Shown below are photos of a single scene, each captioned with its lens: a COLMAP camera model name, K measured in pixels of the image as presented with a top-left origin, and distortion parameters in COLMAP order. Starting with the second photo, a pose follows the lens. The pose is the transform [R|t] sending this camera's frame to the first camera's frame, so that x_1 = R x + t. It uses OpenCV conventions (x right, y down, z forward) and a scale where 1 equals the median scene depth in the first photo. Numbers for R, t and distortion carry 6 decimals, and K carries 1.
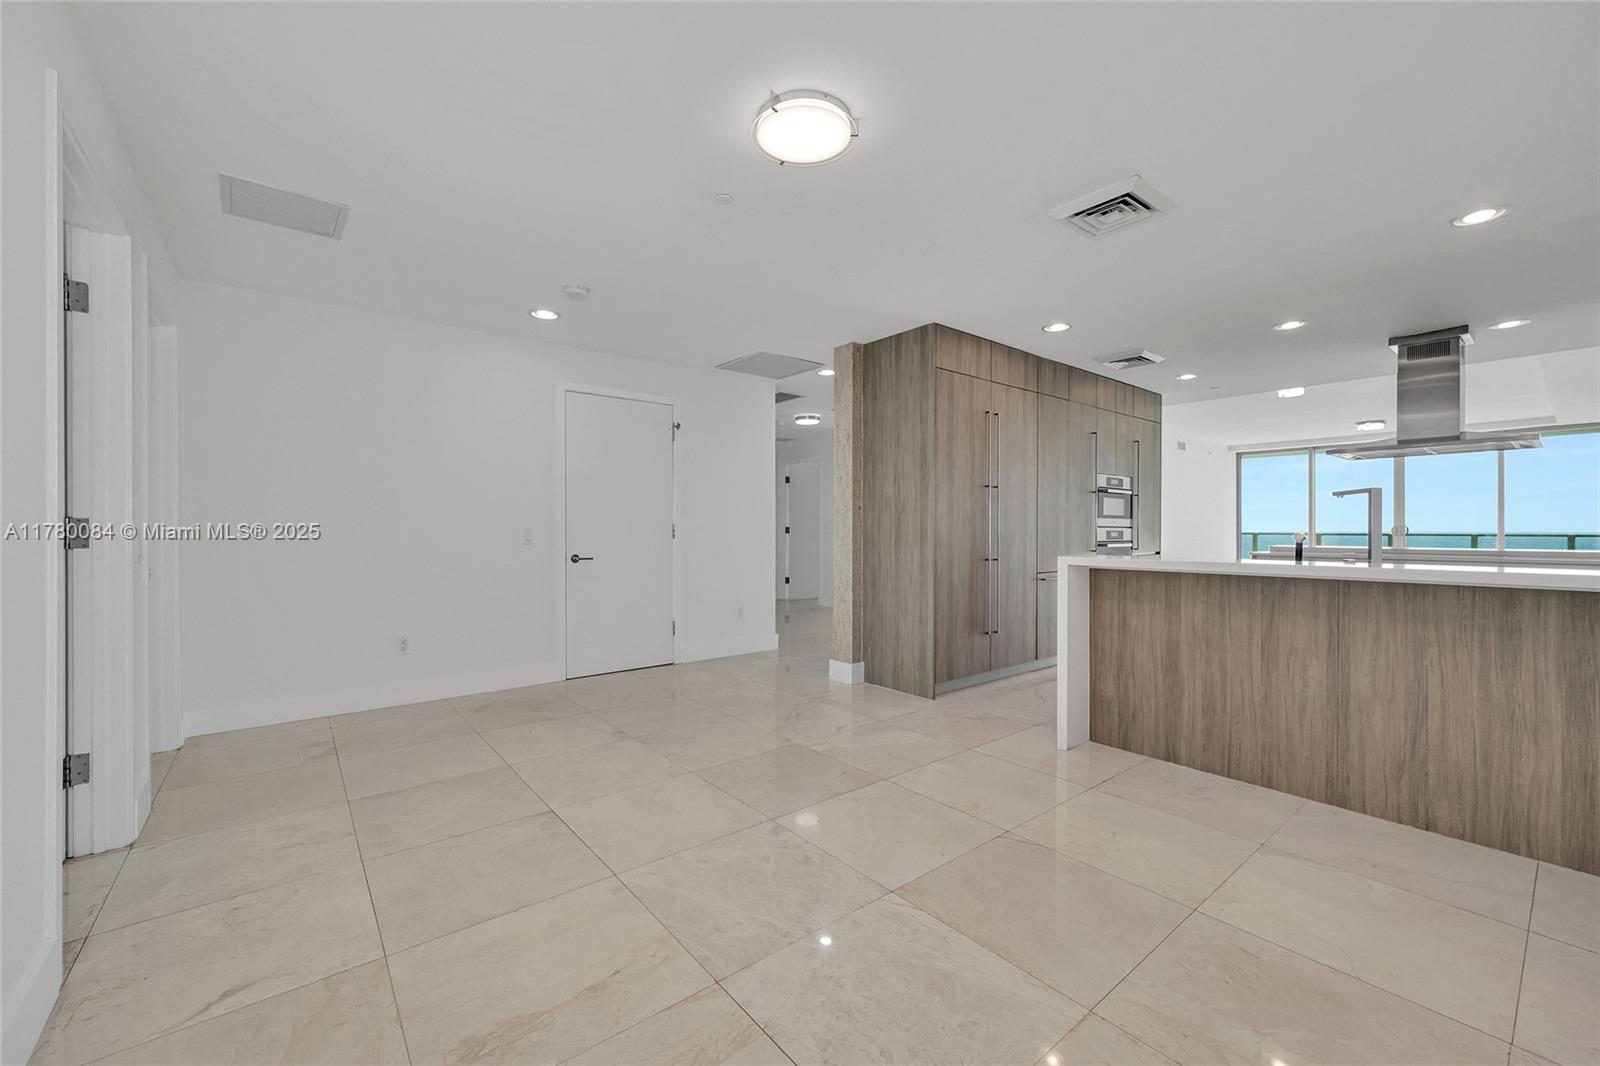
lens RADIAL K [[633.0, 0, 800.0], [0, 633.0, 533.0], [0, 0, 1]] dist [-0.000495, 0.000048]
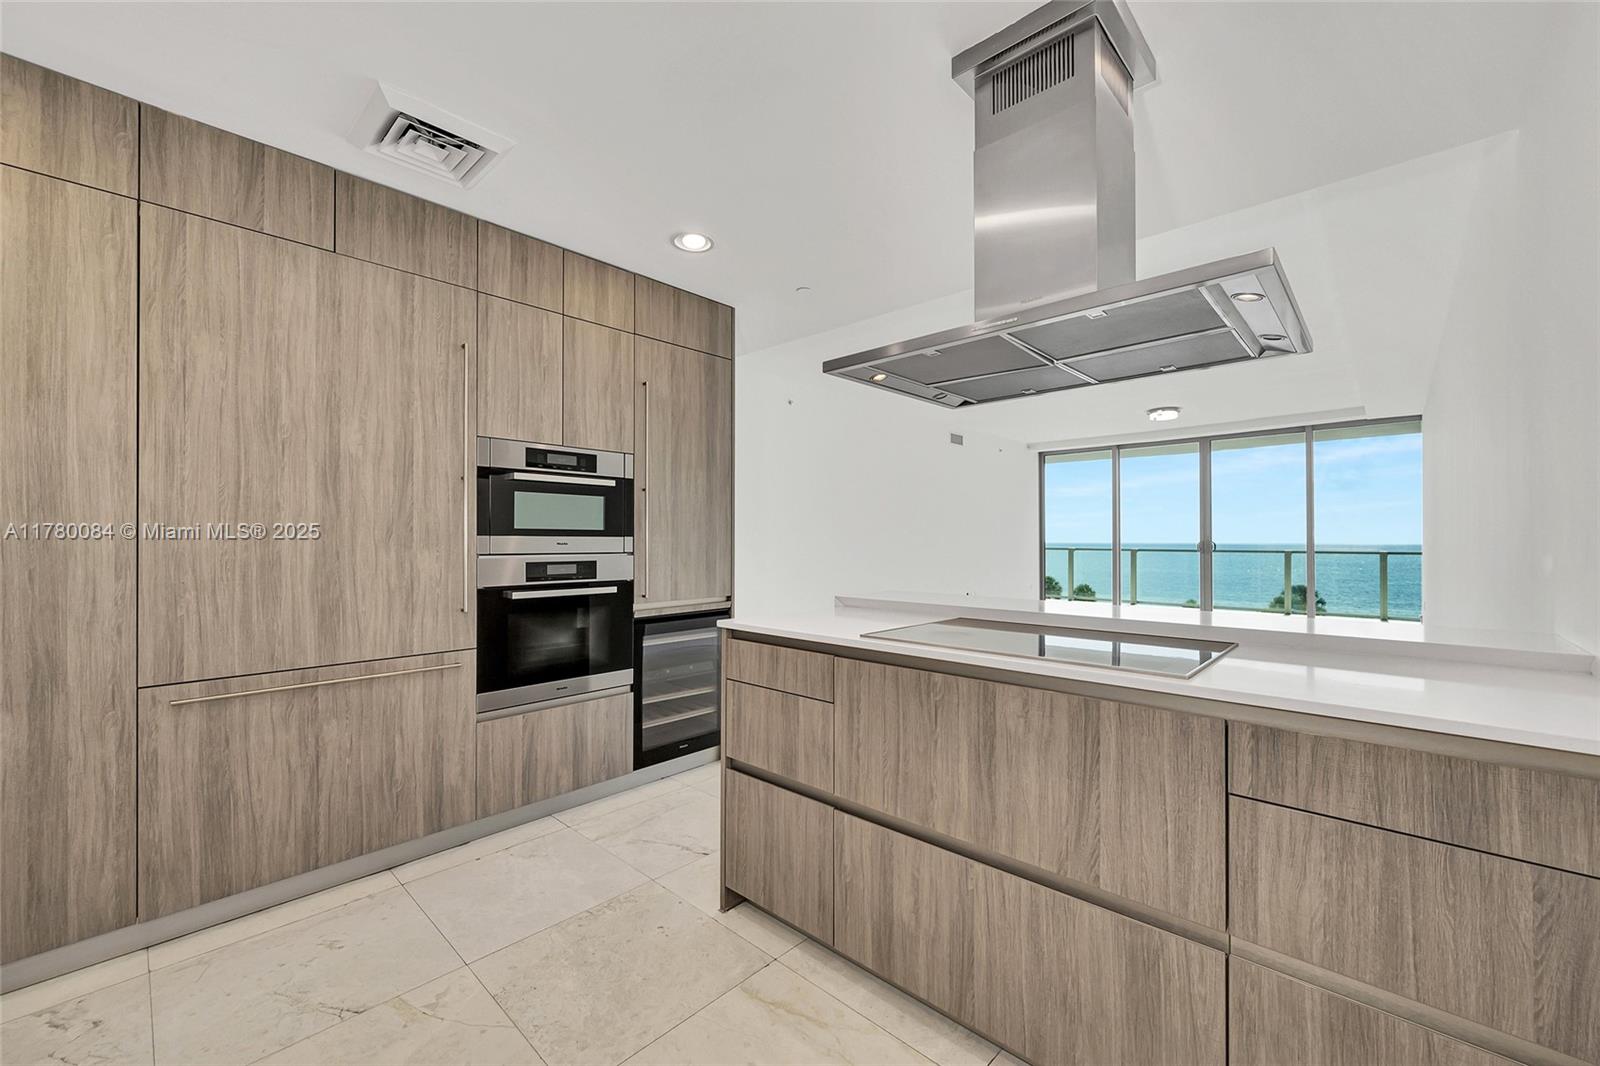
lens RADIAL K [[640.6, 0, 804.6], [0, 640.6, 520.0], [0, 0, 1]] dist [-0.002714, -0.000078]
pose [[0.989584, -0.002139, 0.143944, 0.618141], [0.009004, 0.998852, -0.047056, -0.010110], [-0.143678, 0.047862, 0.988466, 0.507639]]
